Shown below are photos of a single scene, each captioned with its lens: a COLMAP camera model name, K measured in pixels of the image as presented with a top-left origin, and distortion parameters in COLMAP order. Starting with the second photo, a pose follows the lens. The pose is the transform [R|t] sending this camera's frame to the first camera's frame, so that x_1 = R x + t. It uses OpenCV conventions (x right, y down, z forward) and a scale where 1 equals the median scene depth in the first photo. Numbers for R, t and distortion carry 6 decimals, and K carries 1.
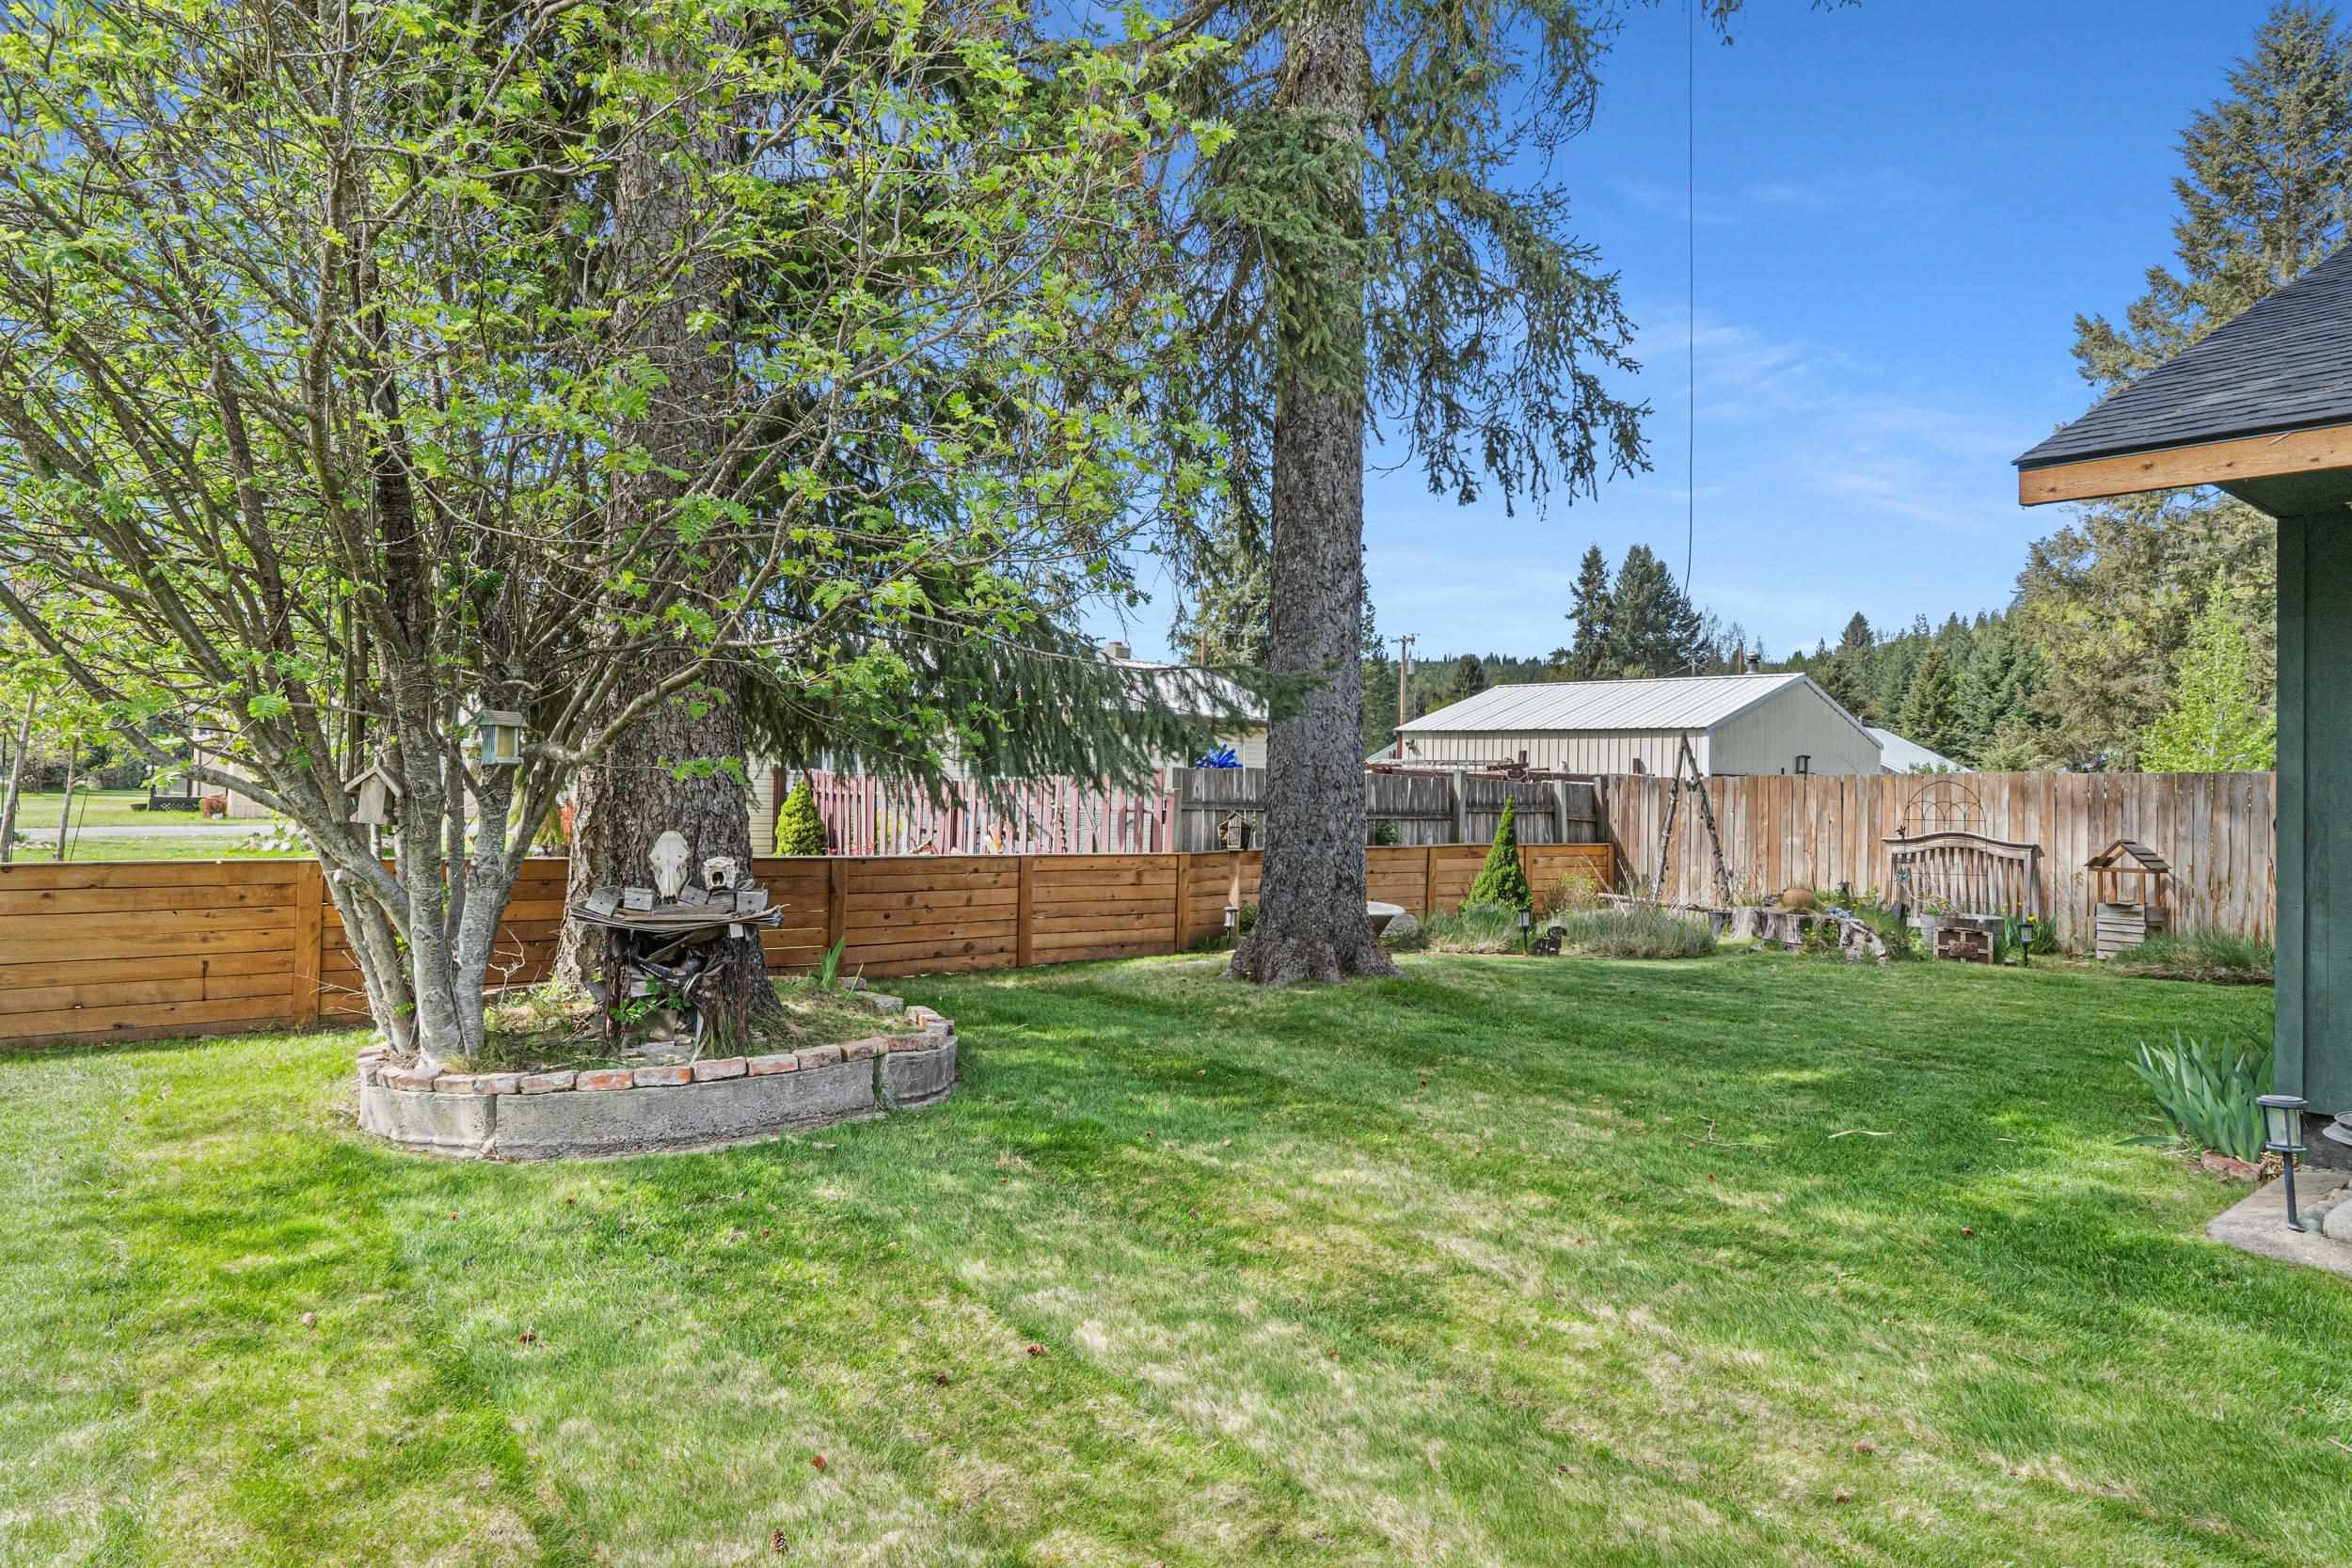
lens RADIAL K [[1334.3, 0, 1164.4], [0, 1334.3, 718.1], [0, 0, 1]] dist [-0.001568, -0.001955]
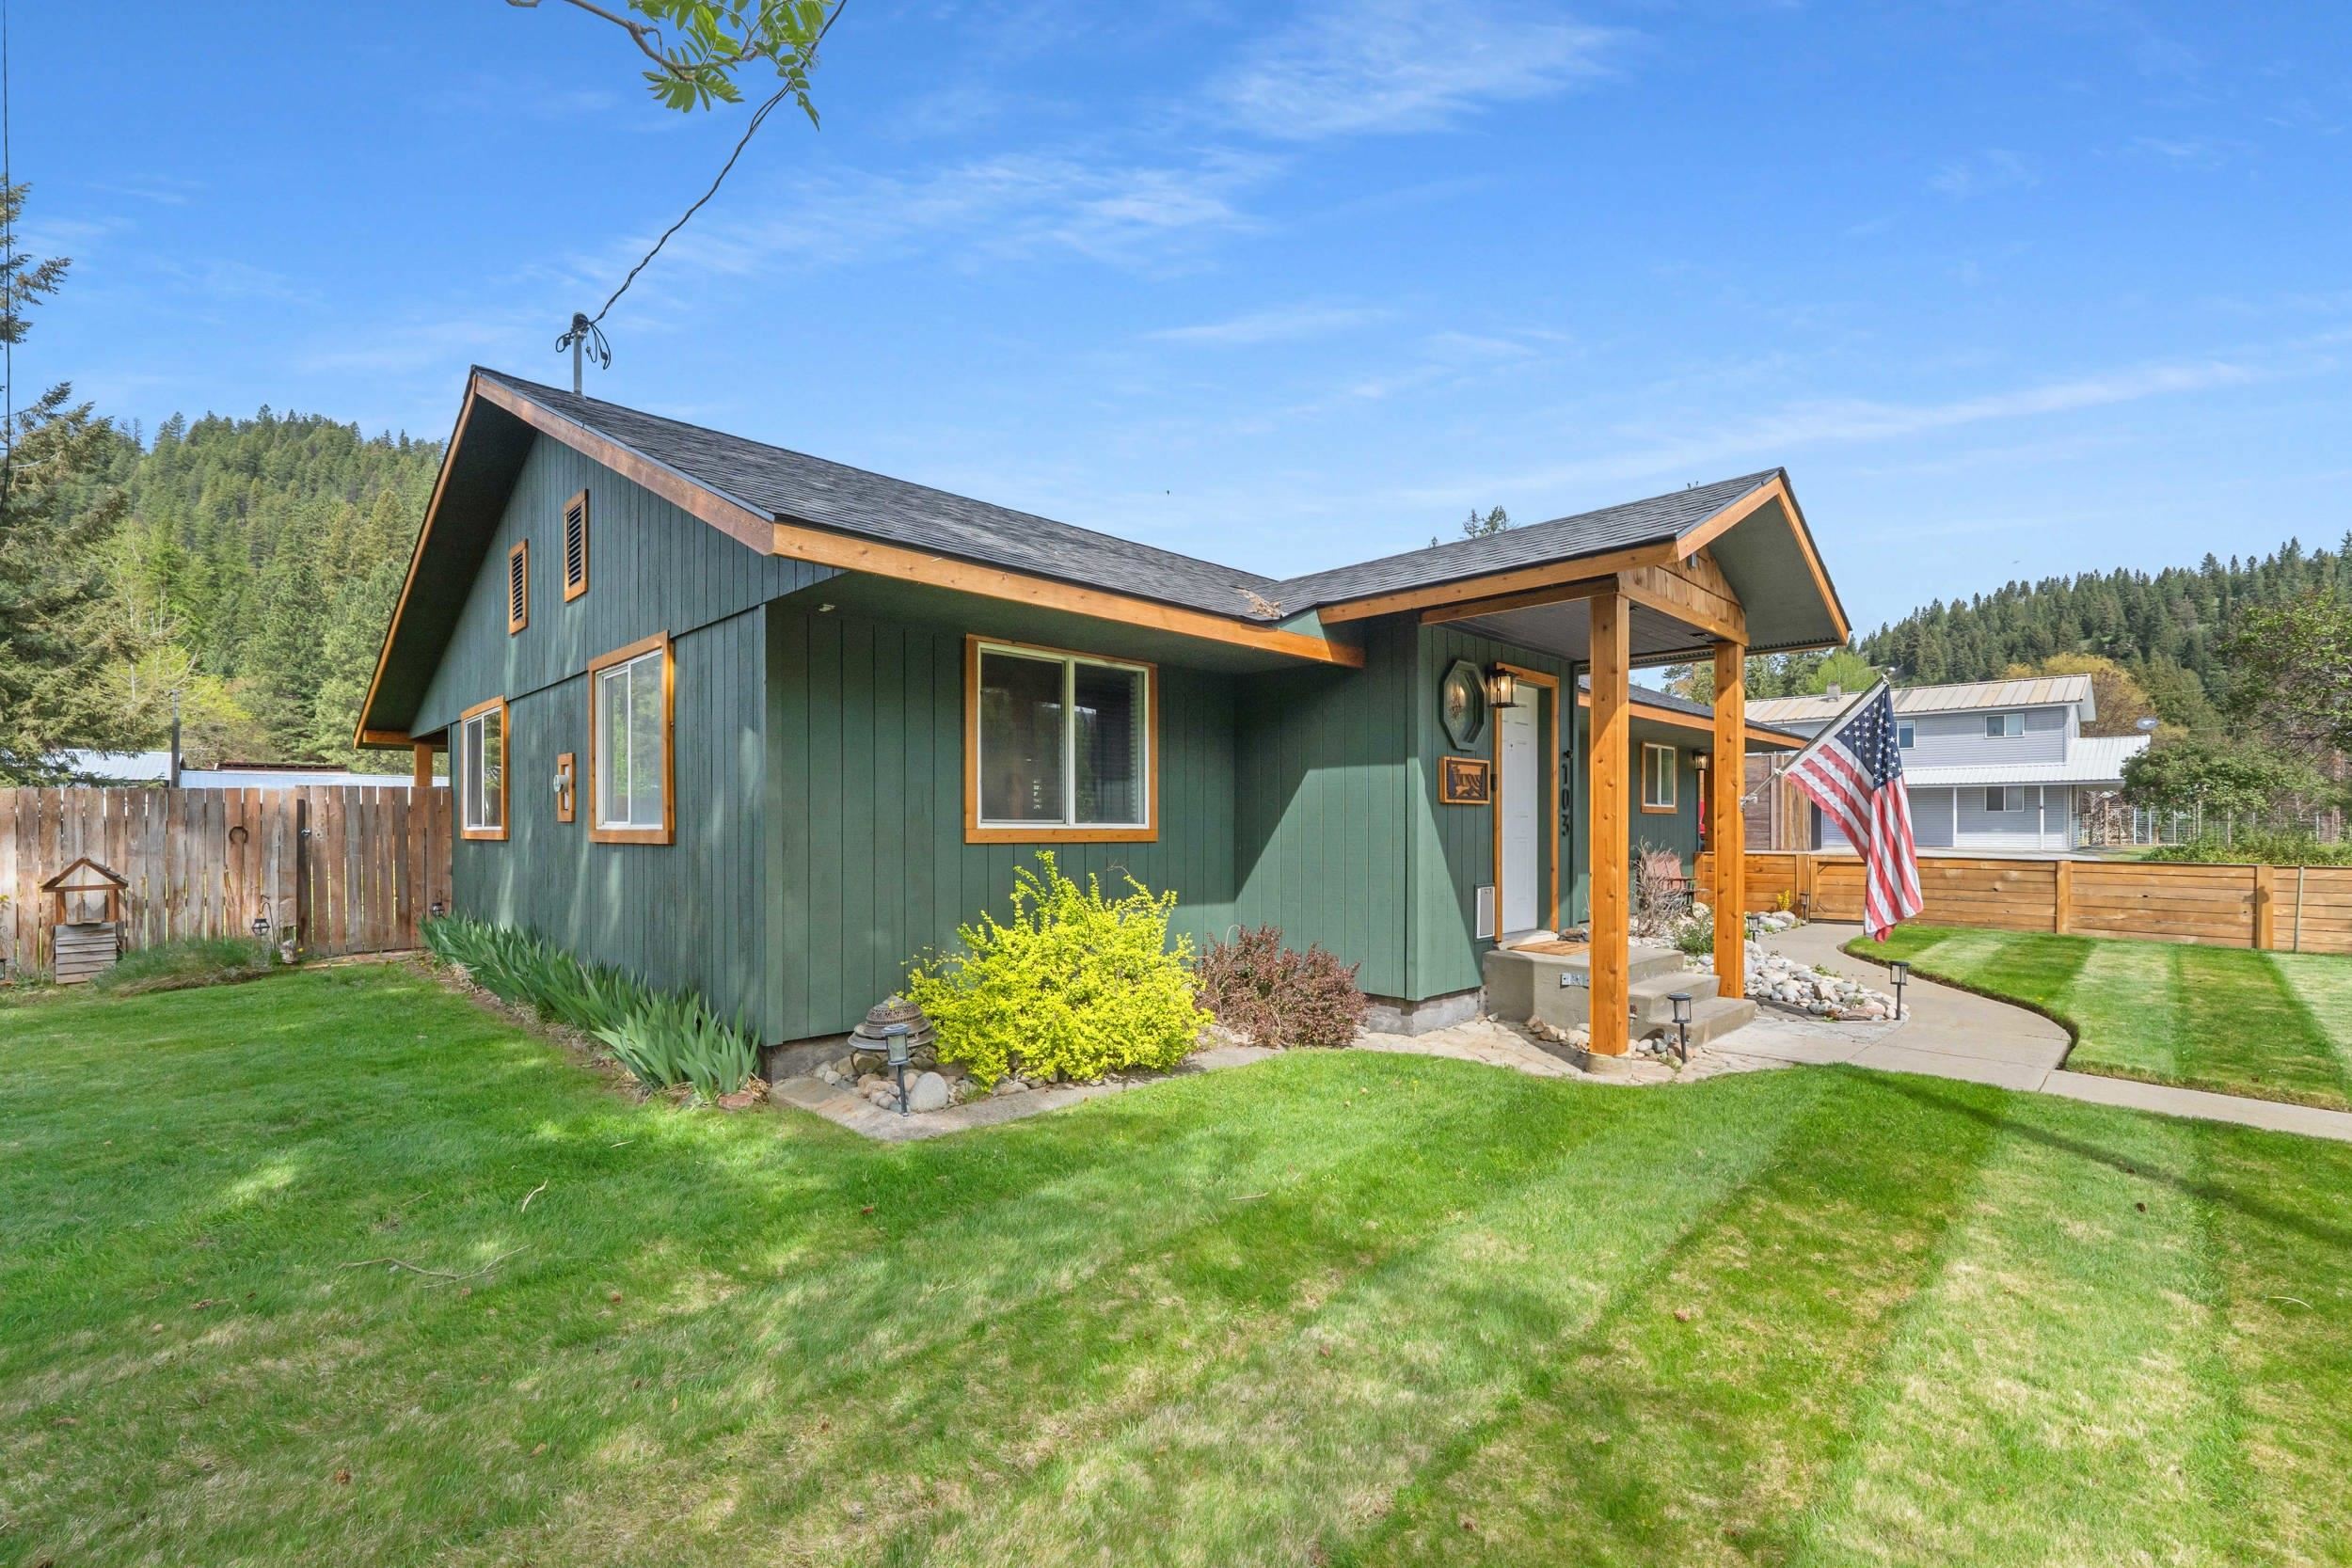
lens RADIAL K [[1014.8, 0, 1168.1], [0, 1014.8, 826.4], [0, 0, 1]] dist [-0.013839, 0.000495]
pose [[-0.104538, -0.033289, 0.993964, -0.076250], [-0.047598, 0.998462, 0.028433, 0.009400], [-0.993381, -0.044339, -0.105961, 0.261152]]
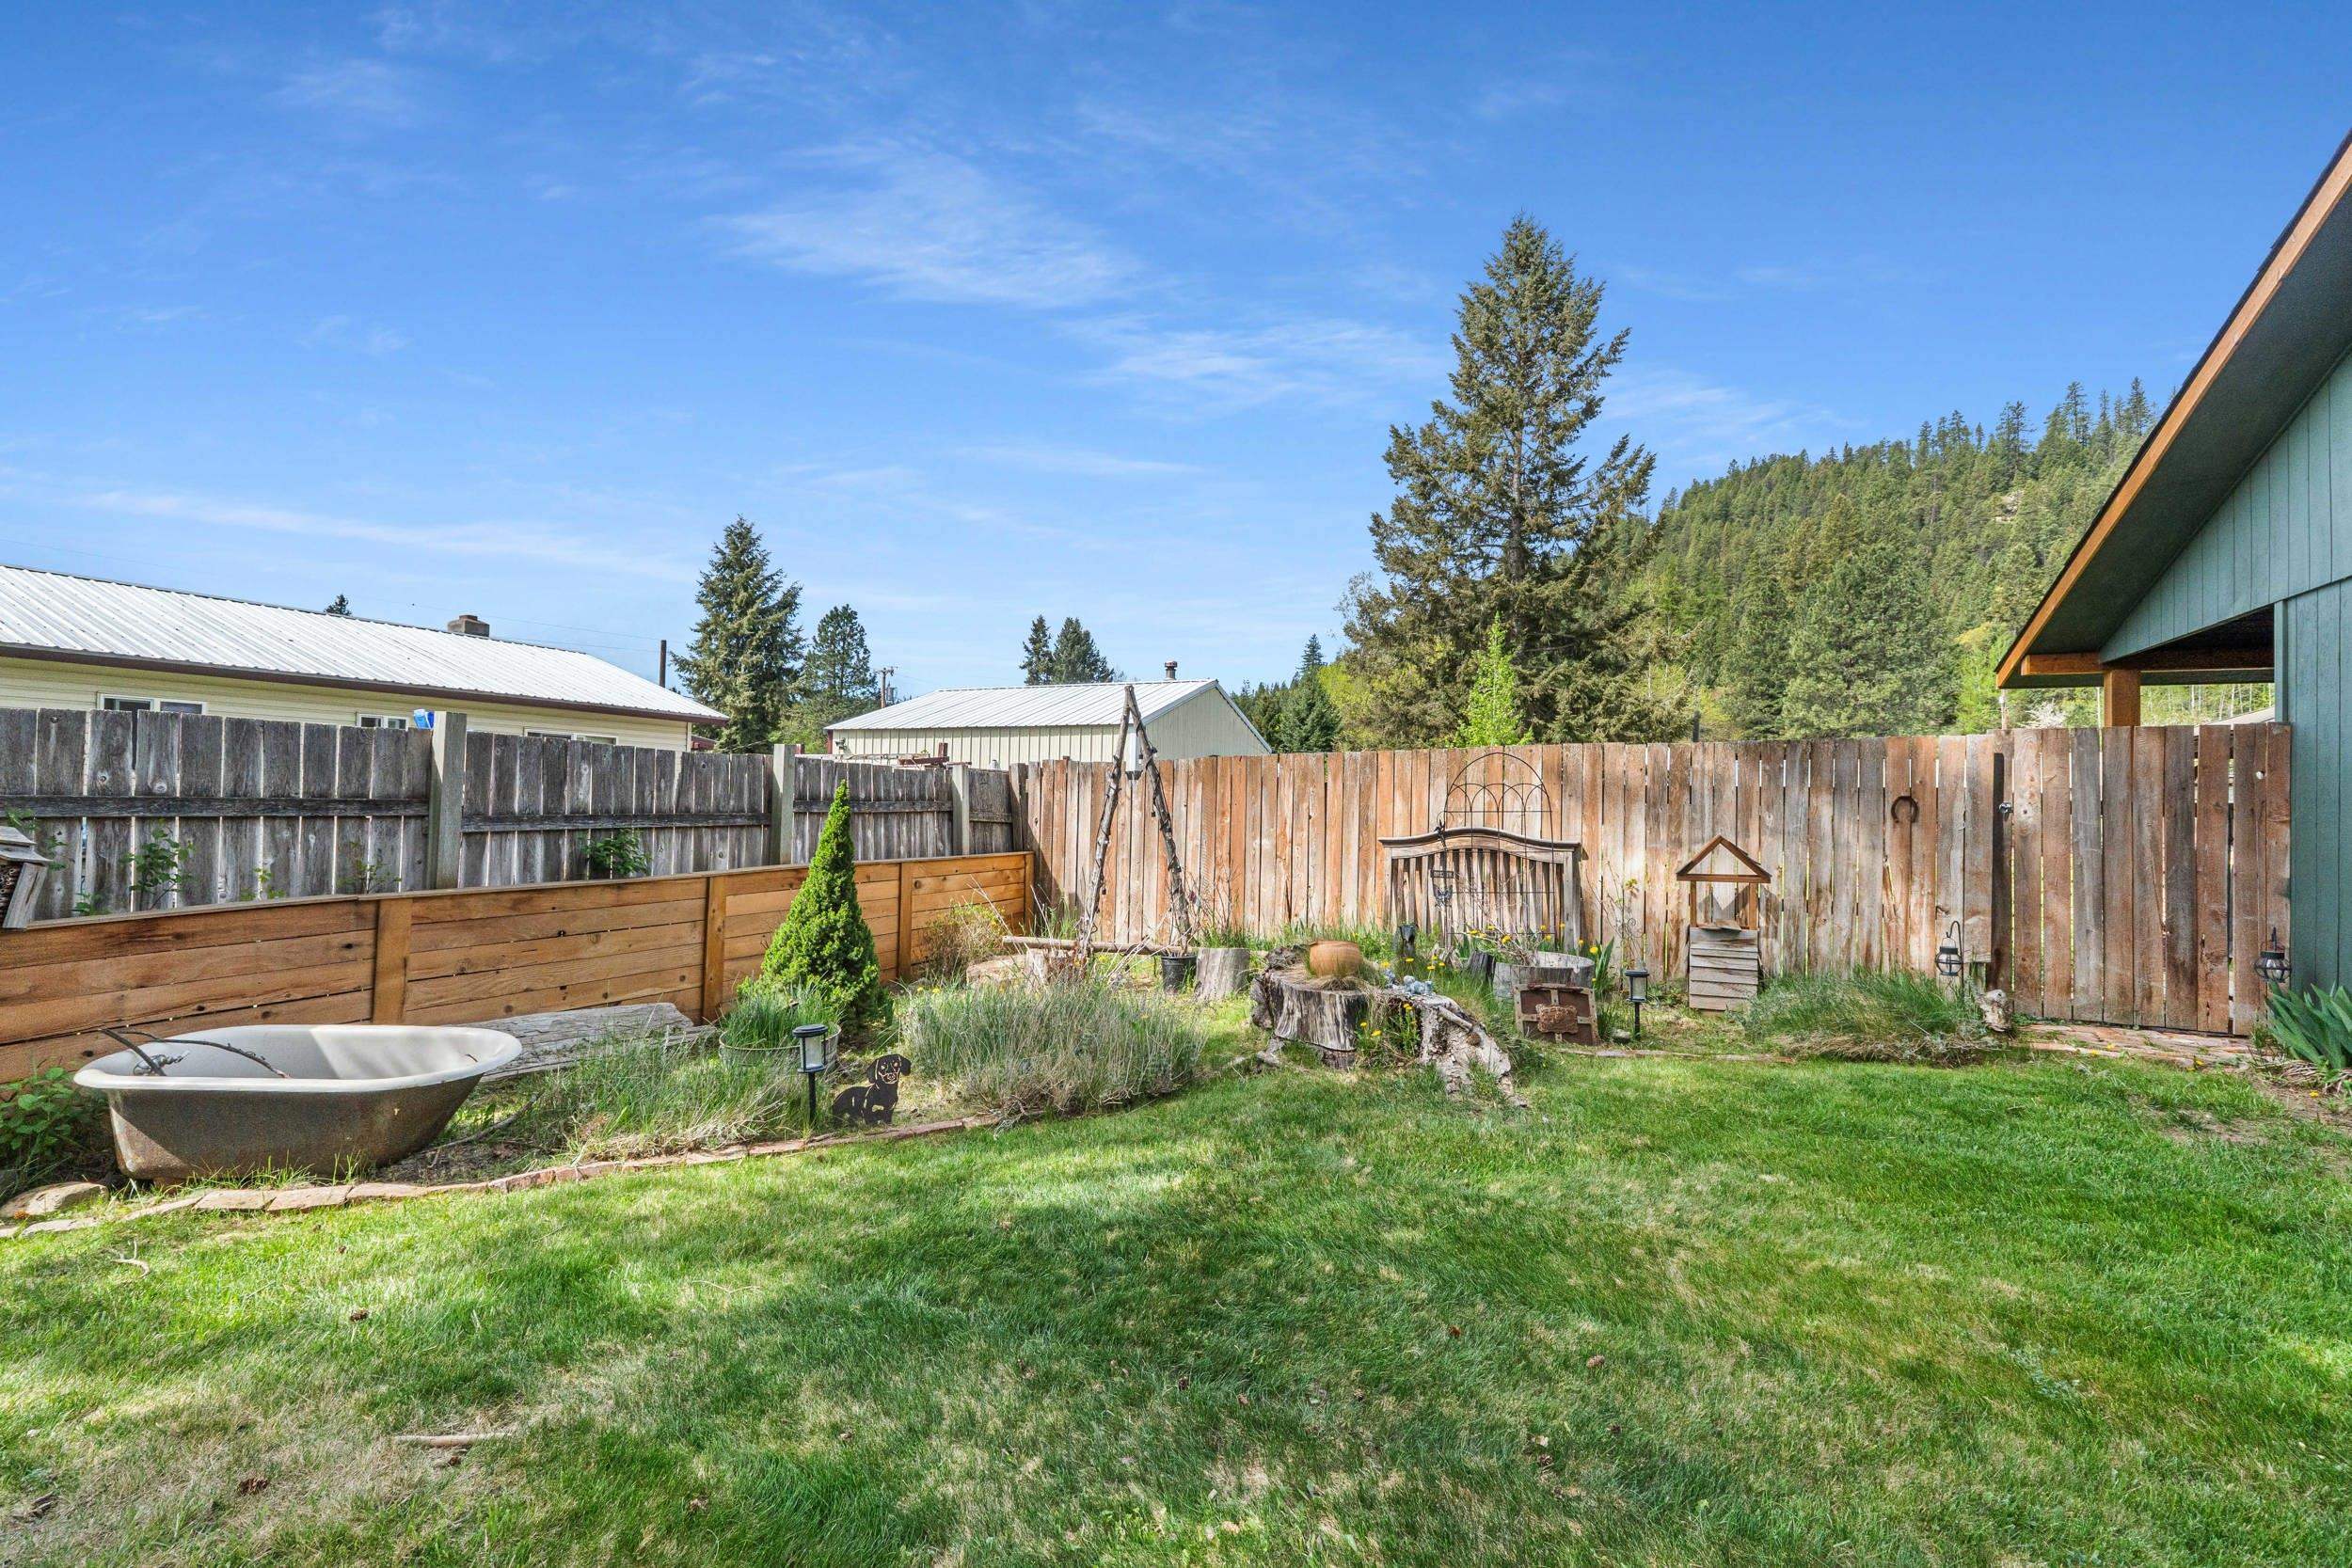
lens RADIAL K [[1026.5, 0, 1176.0], [0, 1026.5, 784.0], [0, 0, 1]] dist [0.001898, 0.000219]
pose [[0.903054, -0.005354, 0.429494, 0.205054], [-0.012250, 0.999195, 0.038212, 0.042157], [-0.429353, -0.039768, 0.902261, 0.567453]]
